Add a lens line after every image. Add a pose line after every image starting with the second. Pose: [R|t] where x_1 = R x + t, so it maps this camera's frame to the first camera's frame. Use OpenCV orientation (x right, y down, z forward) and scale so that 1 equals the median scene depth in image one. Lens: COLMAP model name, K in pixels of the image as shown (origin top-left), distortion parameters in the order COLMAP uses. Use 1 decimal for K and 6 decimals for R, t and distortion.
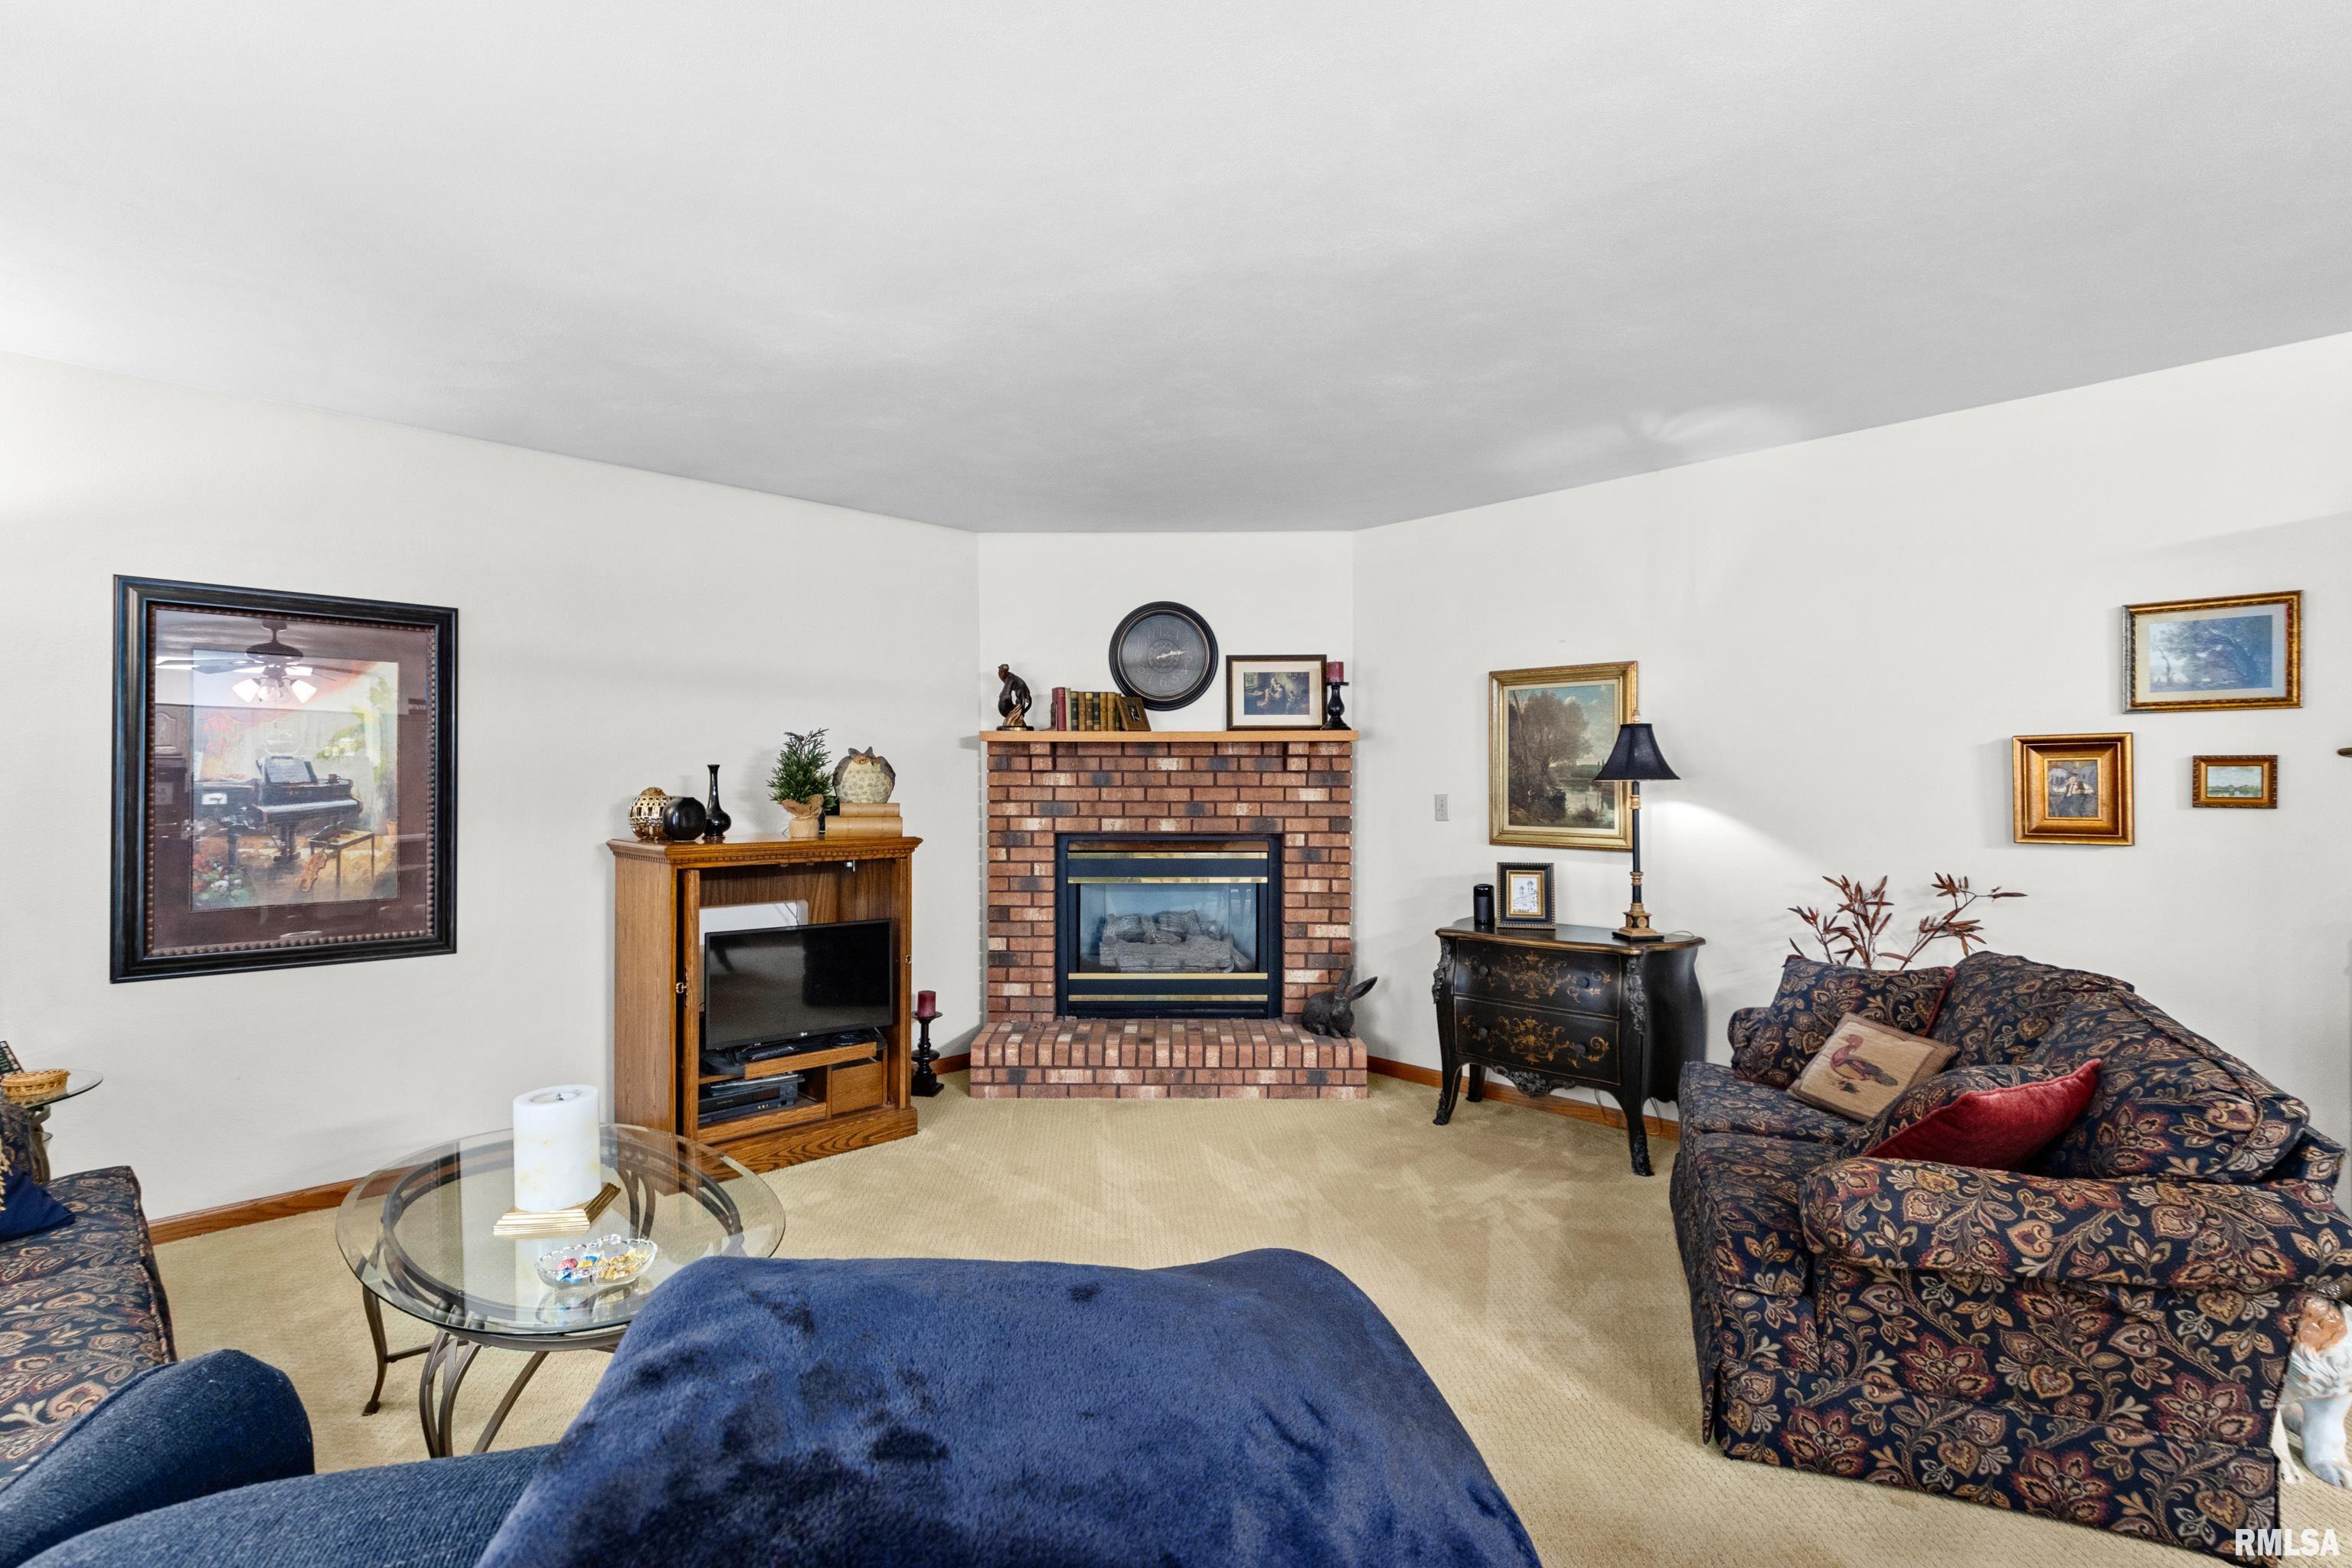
lens RADIAL K [[1103.0, 0, 1168.3], [0, 1103.0, 779.6], [0, 0, 1]] dist [0.001037, -0.001048]
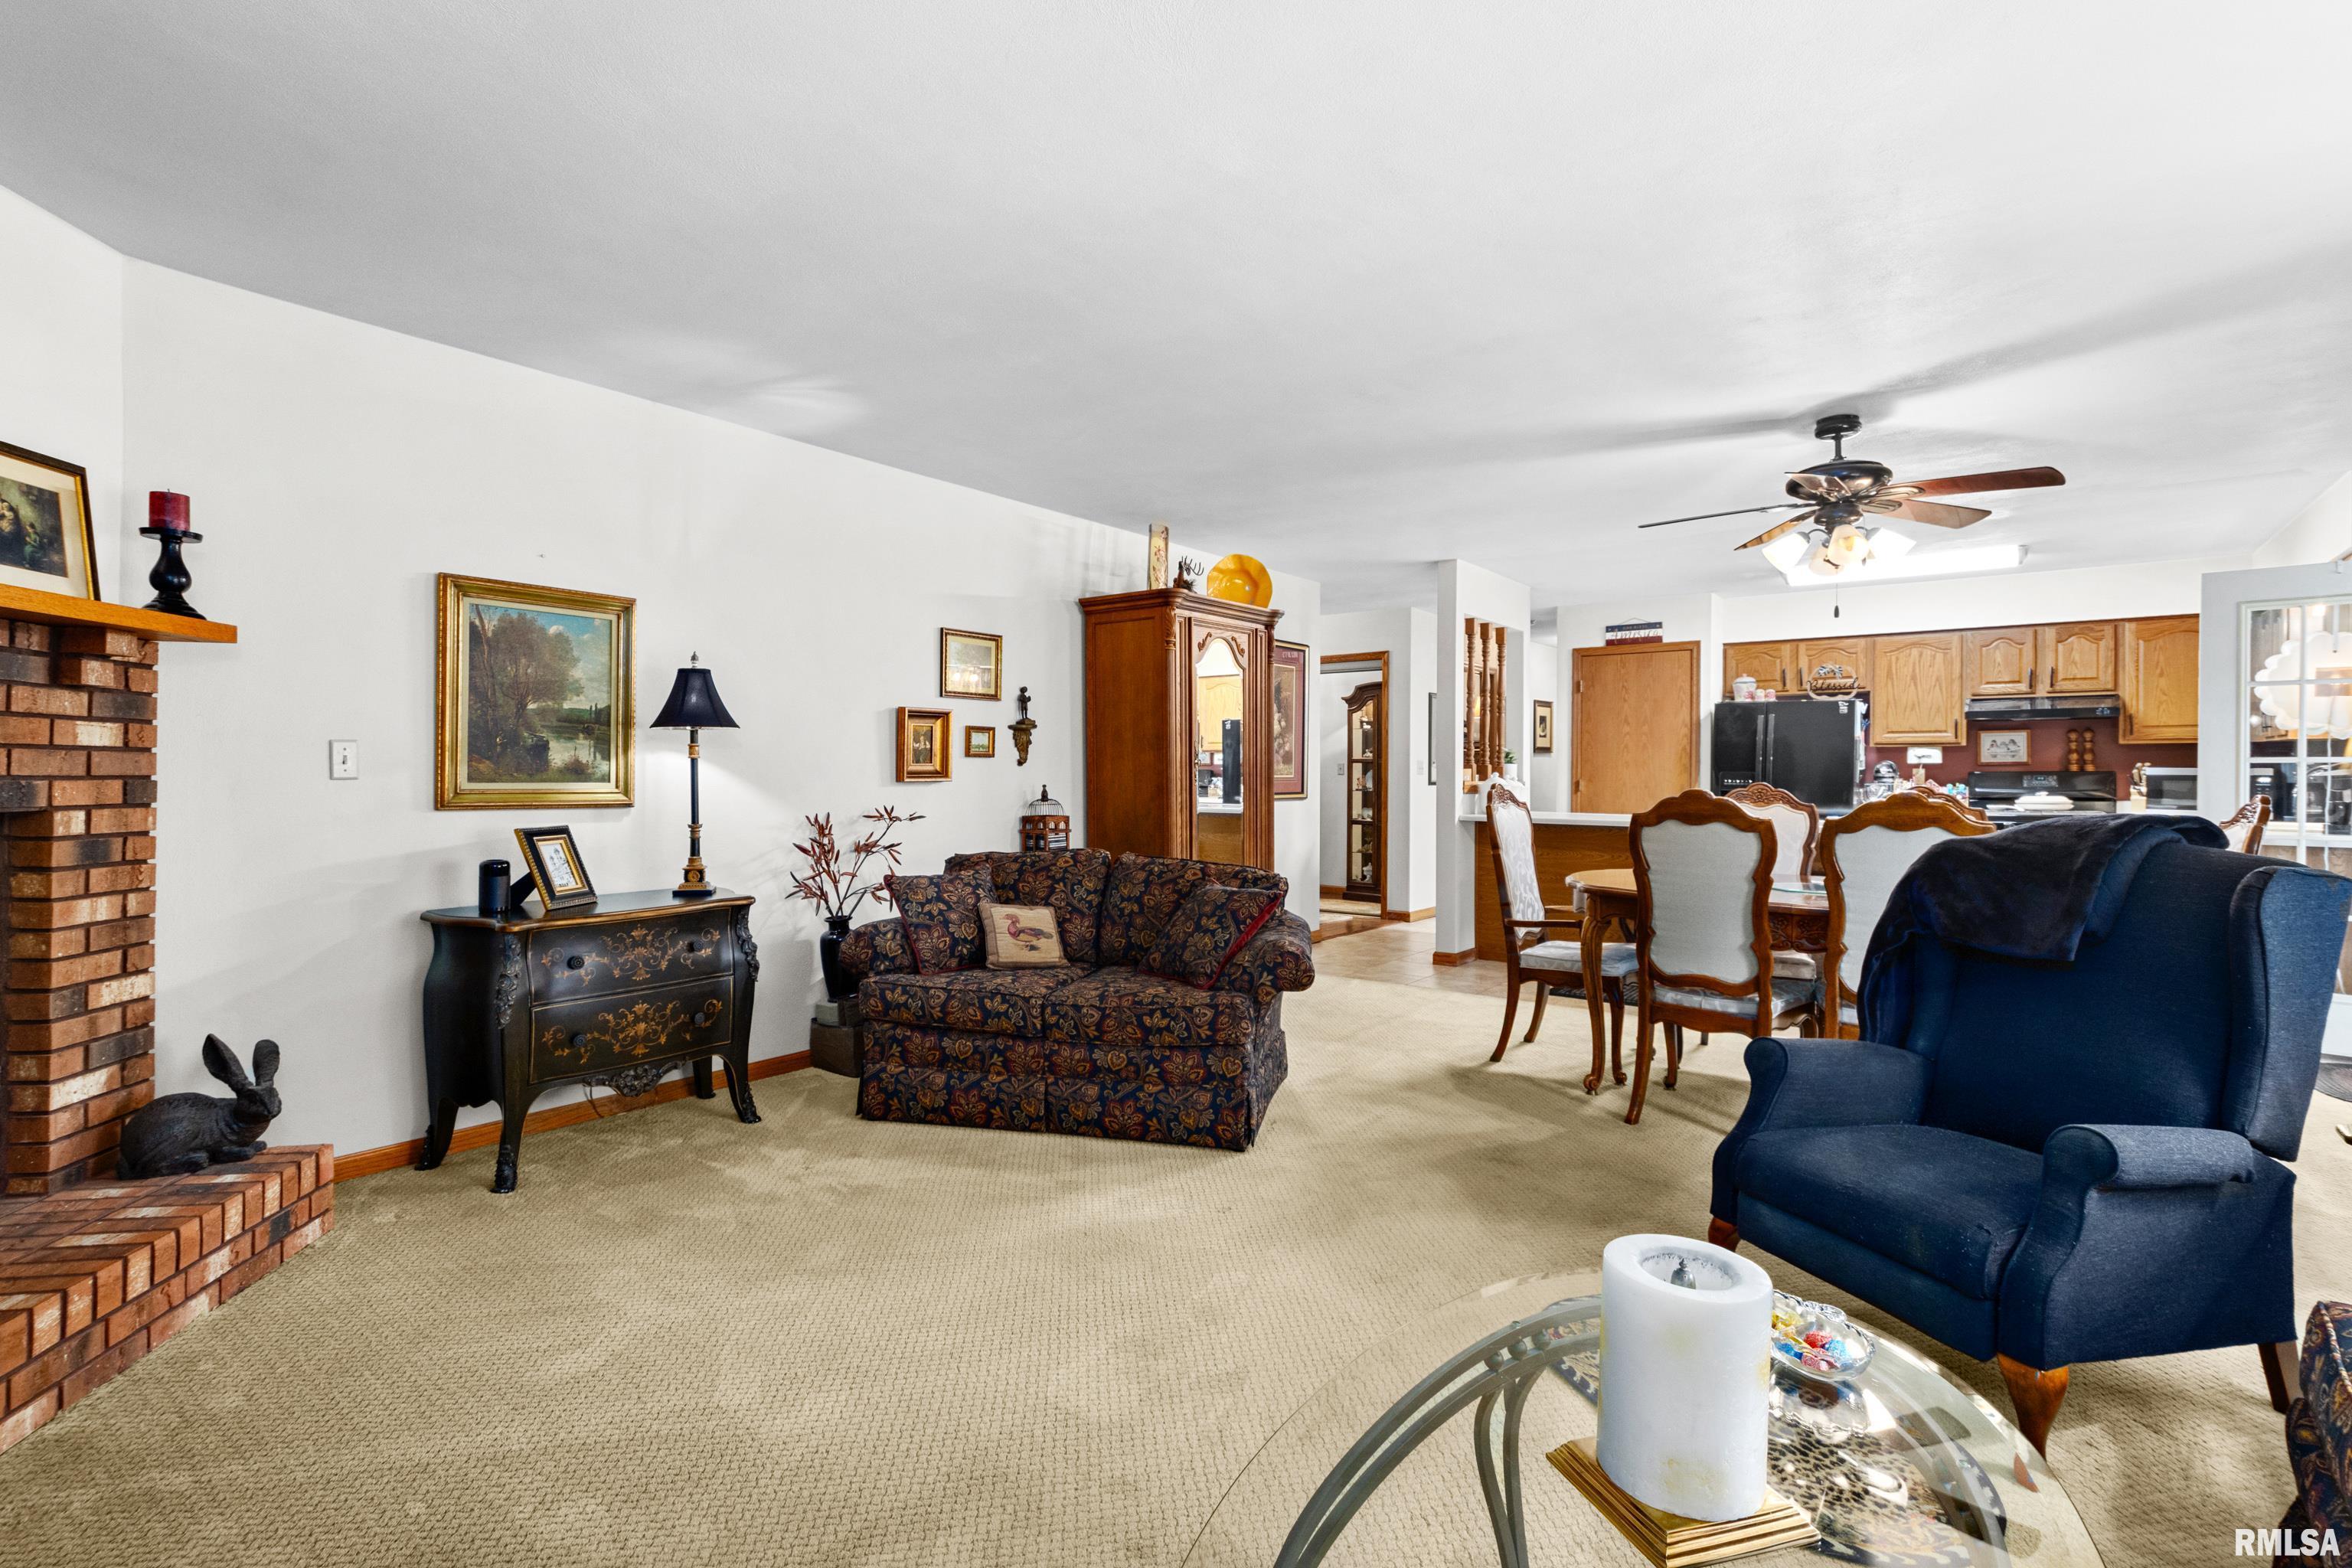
lens RADIAL K [[1103.0, 0, 1176.6], [0, 1103.0, 776.8], [0, 0, 1]] dist [0.001037, -0.001048]
pose [[-0.152970, -0.006305, 0.988211, -0.521895], [-0.008169, 0.999954, 0.005115, 0.030424], [-0.988197, -0.007290, -0.153014, 0.653559]]
